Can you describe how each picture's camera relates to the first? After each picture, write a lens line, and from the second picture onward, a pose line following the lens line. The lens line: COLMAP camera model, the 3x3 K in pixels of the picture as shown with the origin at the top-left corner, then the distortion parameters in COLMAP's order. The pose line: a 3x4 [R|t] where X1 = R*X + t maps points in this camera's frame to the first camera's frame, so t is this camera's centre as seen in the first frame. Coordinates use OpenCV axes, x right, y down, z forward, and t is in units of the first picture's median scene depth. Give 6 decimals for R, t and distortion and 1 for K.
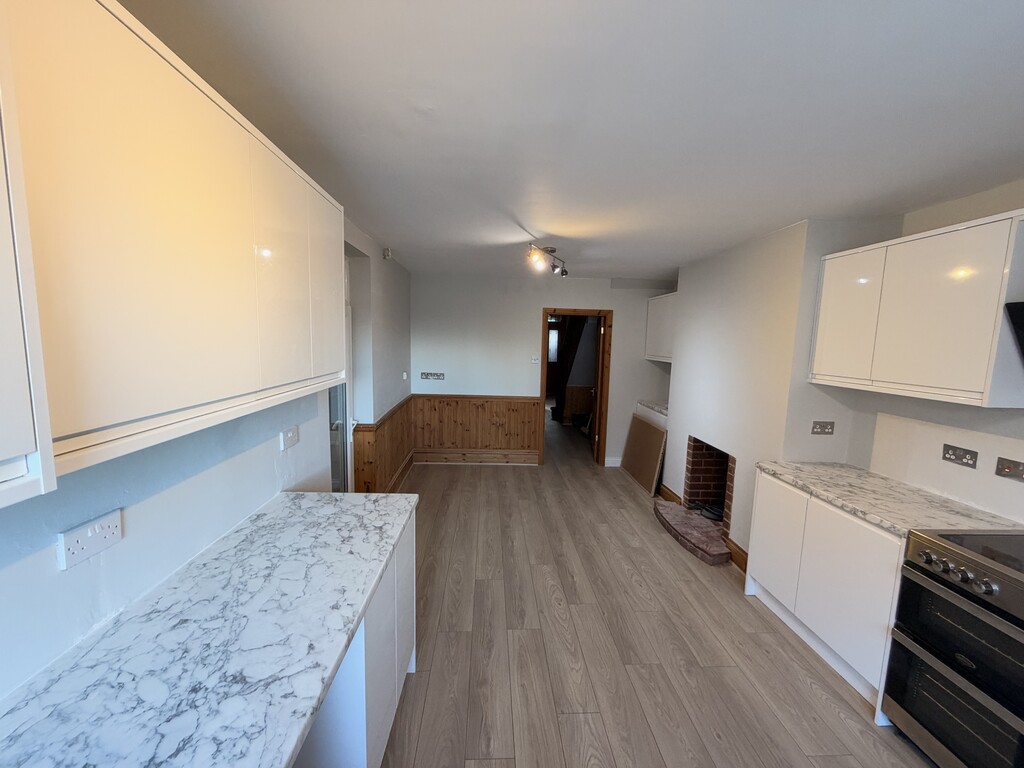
lens RADIAL K [[405.4, 0, 513.2], [0, 405.4, 384.5], [0, 0, 1]] dist [-0.000640, 0.000227]
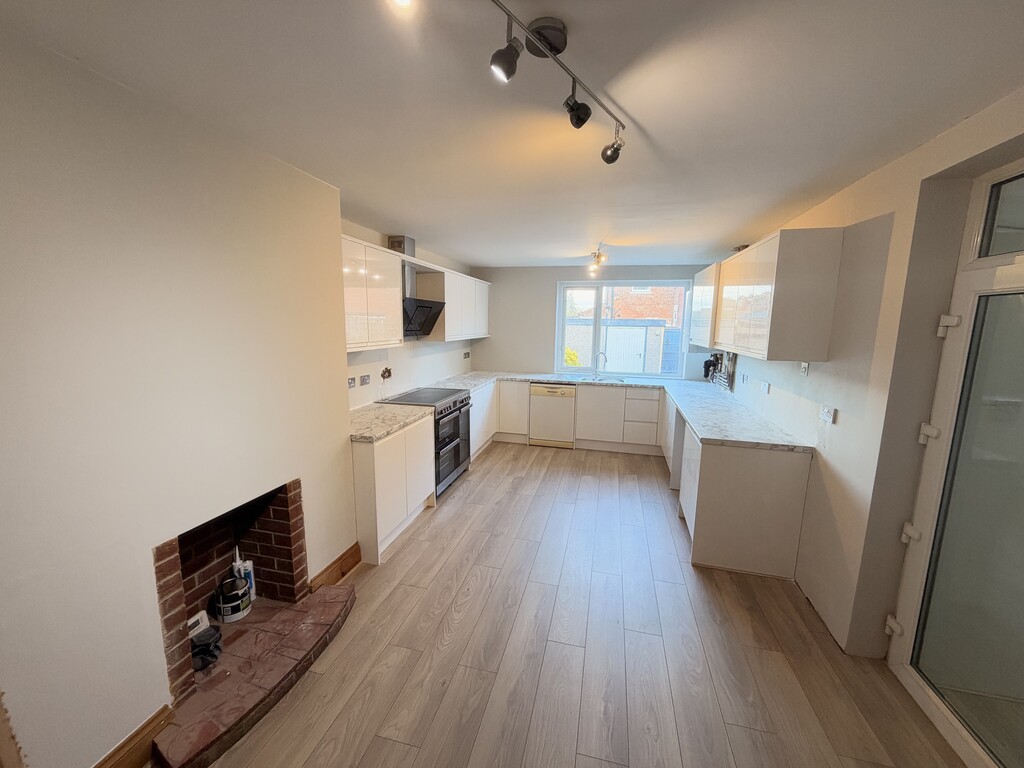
lens RADIAL K [[405.4, 0, 517.3], [0, 405.4, 382.9], [0, 0, 1]] dist [-0.000640, 0.000227]
pose [[-0.957923, -0.084960, 0.274162, -0.001260], [-0.009920, 0.964416, 0.264204, -0.172528], [-0.286852, 0.250367, -0.924679, 1.504805]]
